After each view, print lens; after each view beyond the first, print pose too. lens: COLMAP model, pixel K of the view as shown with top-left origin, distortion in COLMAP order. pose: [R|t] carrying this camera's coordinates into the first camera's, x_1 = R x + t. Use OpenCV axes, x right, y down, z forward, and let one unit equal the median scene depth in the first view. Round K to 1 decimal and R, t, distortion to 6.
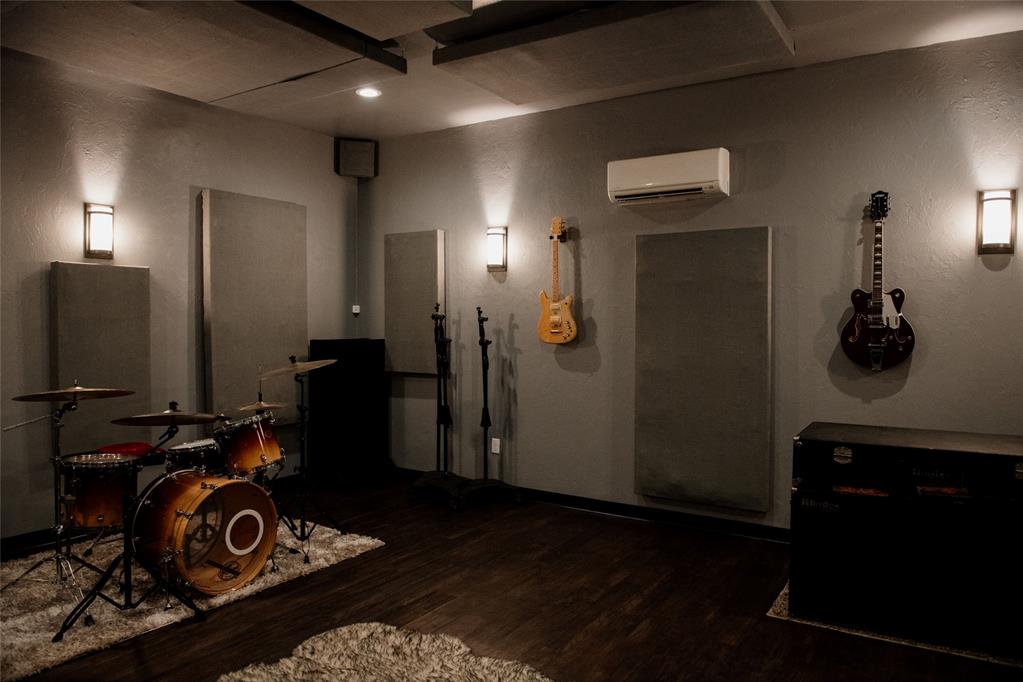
lens RADIAL K [[710.9, 0, 511.5], [0, 710.9, 341.0], [0, 0, 1]] dist [-0.033160, 0.000959]
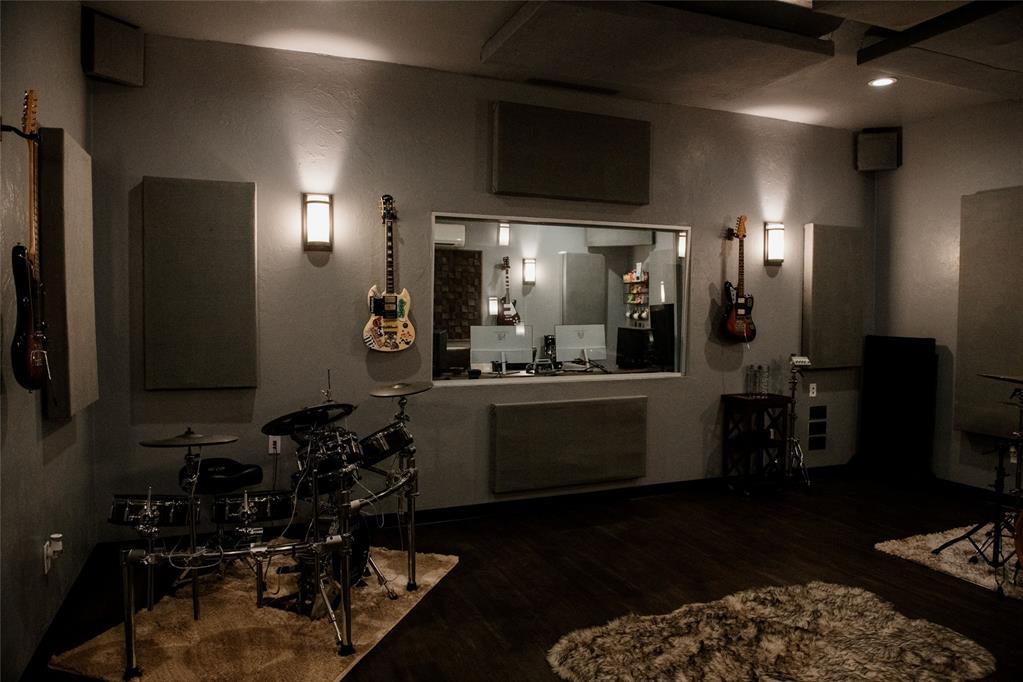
lens RADIAL K [[710.9, 0, 511.5], [0, 710.9, 341.0], [0, 0, 1]] dist [-0.033160, 0.000959]
pose [[-0.558710, 0.023498, -0.829030, 0.546559], [-0.030379, 0.998348, 0.048770, -0.015010], [0.828807, 0.052434, -0.557073, 0.618497]]
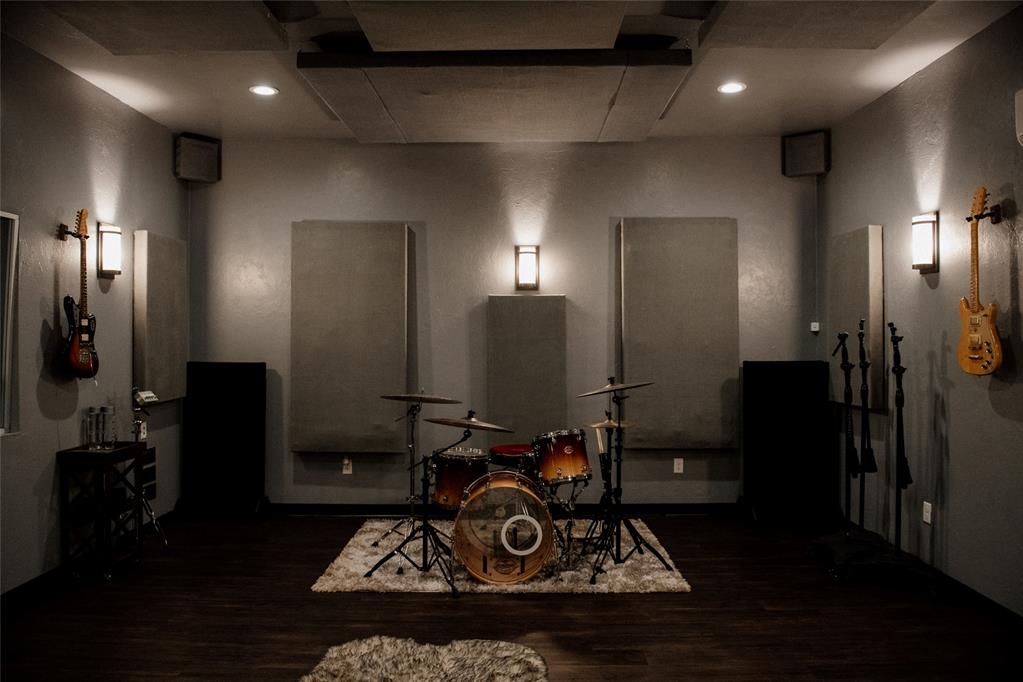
lens RADIAL K [[723.2, 0, 511.5], [0, 723.2, 341.0], [0, 0, 1]] dist [-0.030031, -0.004690]
pose [[0.542335, 0.000287, -0.840162, 0.404509], [-0.018826, 0.999753, -0.011811, -0.012809], [0.839951, 0.022222, 0.542207, 0.269778]]
